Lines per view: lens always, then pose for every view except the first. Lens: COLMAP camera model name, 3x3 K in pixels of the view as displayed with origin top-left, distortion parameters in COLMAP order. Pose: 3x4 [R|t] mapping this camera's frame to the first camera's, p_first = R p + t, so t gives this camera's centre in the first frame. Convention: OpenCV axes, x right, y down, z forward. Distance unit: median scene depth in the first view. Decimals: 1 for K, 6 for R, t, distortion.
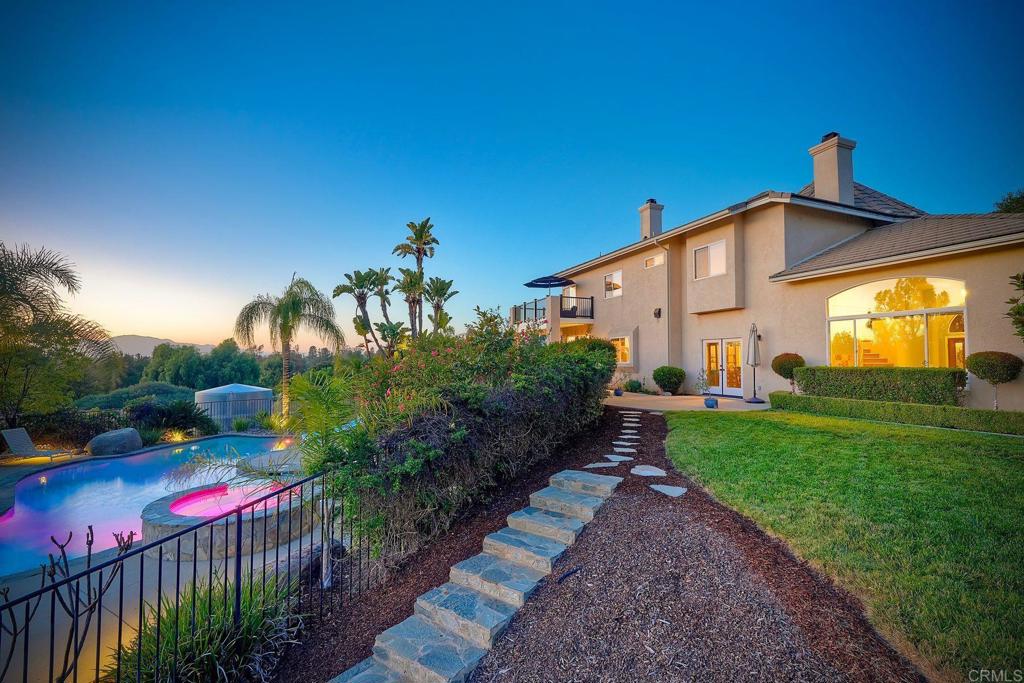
lens RADIAL K [[457.4, 0, 513.7], [0, 457.4, 356.2], [0, 0, 1]] dist [0.000942, 0.000018]
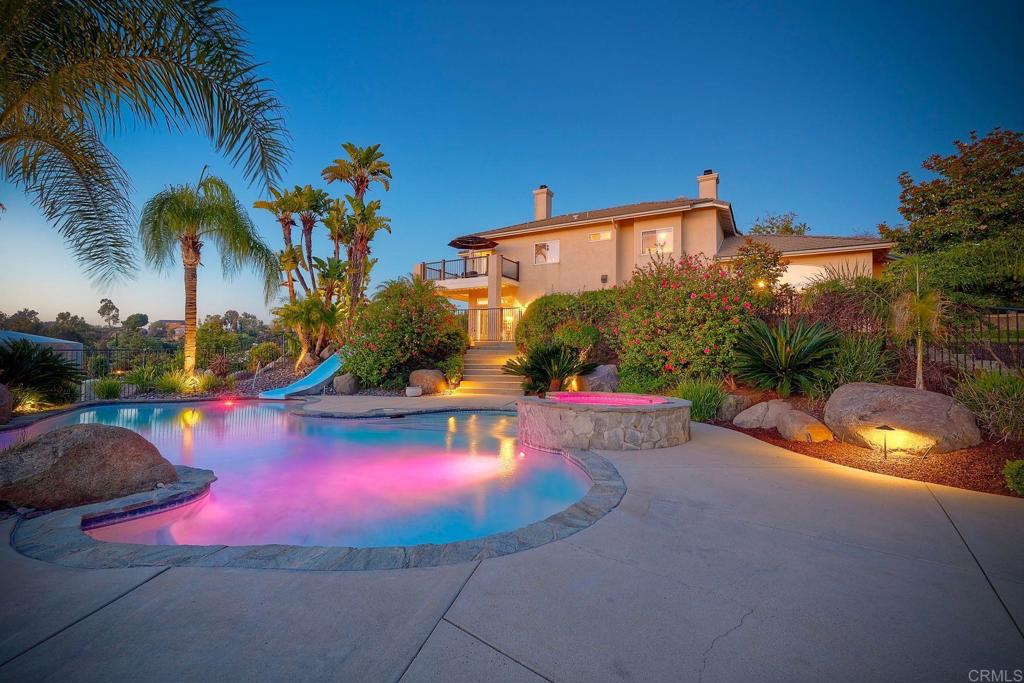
lens RADIAL K [[457.4, 0, 513.7], [0, 457.4, 356.2], [0, 0, 1]] dist [0.000942, 0.000018]
pose [[0.767670, 0.004111, 0.640832, -0.544506], [-0.010048, 0.999934, 0.005622, 0.092472], [-0.640766, -0.010755, 0.767661, 0.162148]]
